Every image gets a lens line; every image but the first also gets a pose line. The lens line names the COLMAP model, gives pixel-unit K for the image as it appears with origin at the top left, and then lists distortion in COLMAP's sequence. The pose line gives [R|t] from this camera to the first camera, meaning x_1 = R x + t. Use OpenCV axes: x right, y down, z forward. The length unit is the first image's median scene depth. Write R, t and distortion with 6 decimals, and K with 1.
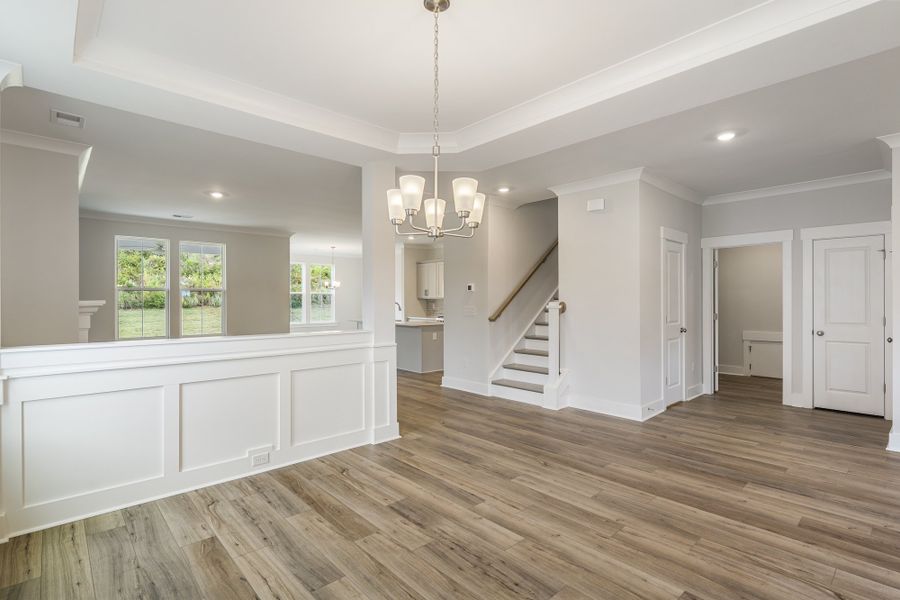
lens RADIAL K [[430.1, 0, 450.0], [0, 430.1, 300.0], [0, 0, 1]] dist [0.000268, -0.000019]
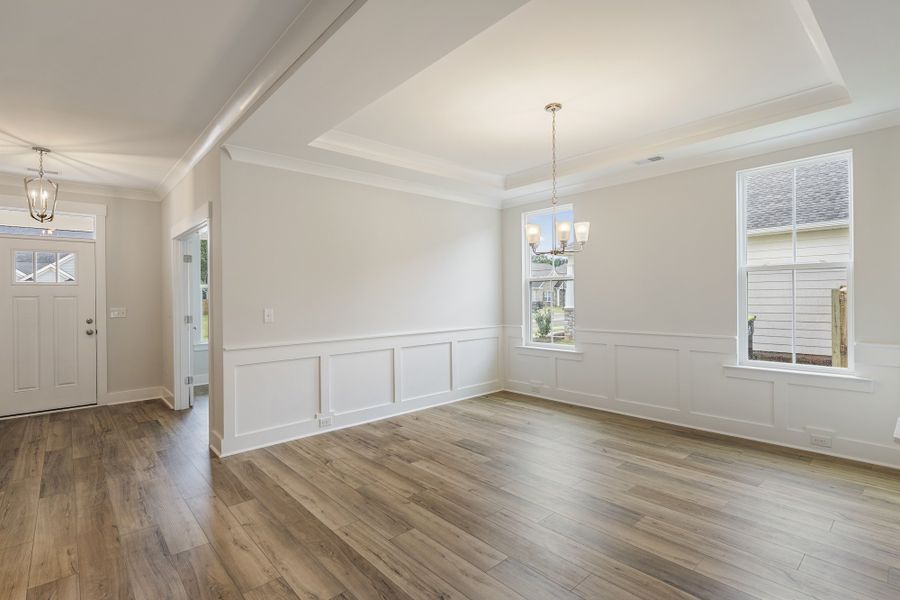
lens RADIAL K [[430.1, 0, 450.0], [0, 430.1, 300.0], [0, 0, 1]] dist [0.000268, -0.000019]
pose [[-0.999790, 0.015319, 0.013610, 0.215576], [0.015463, 0.999825, 0.010530, 0.002135], [-0.013446, 0.010738, -0.999852, 1.662840]]
